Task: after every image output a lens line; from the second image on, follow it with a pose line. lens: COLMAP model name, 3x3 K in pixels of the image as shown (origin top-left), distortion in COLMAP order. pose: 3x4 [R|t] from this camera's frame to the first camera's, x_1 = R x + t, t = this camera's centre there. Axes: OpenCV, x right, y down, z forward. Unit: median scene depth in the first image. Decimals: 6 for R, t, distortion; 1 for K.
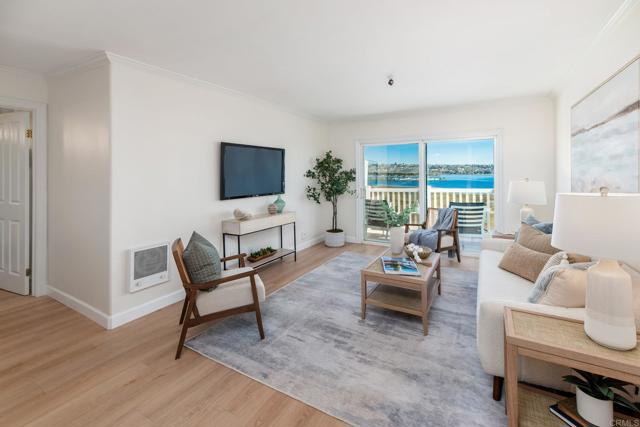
lens RADIAL K [[291.7, 0, 327.2], [0, 291.7, 178.1], [0, 0, 1]] dist [0.015074, -0.001875]
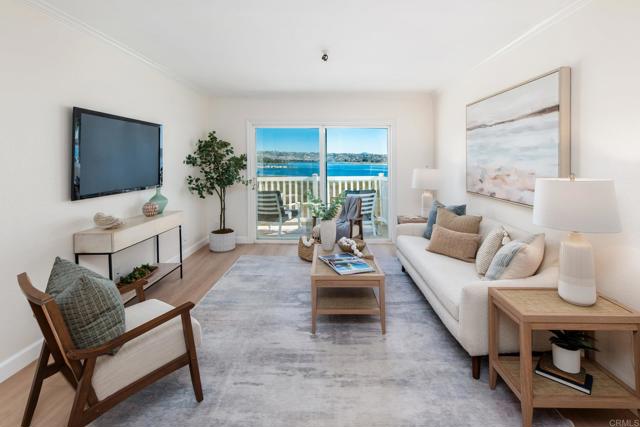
lens RADIAL K [[319.0, 0, 330.9], [0, 319.0, 162.5], [0, 0, 1]] dist [0.008621, 0.000616]
pose [[0.869431, 0.006705, 0.494009, -0.252976], [-0.001687, 0.999942, -0.010602, 0.000138], [-0.494051, 0.008385, 0.869392, 0.150606]]
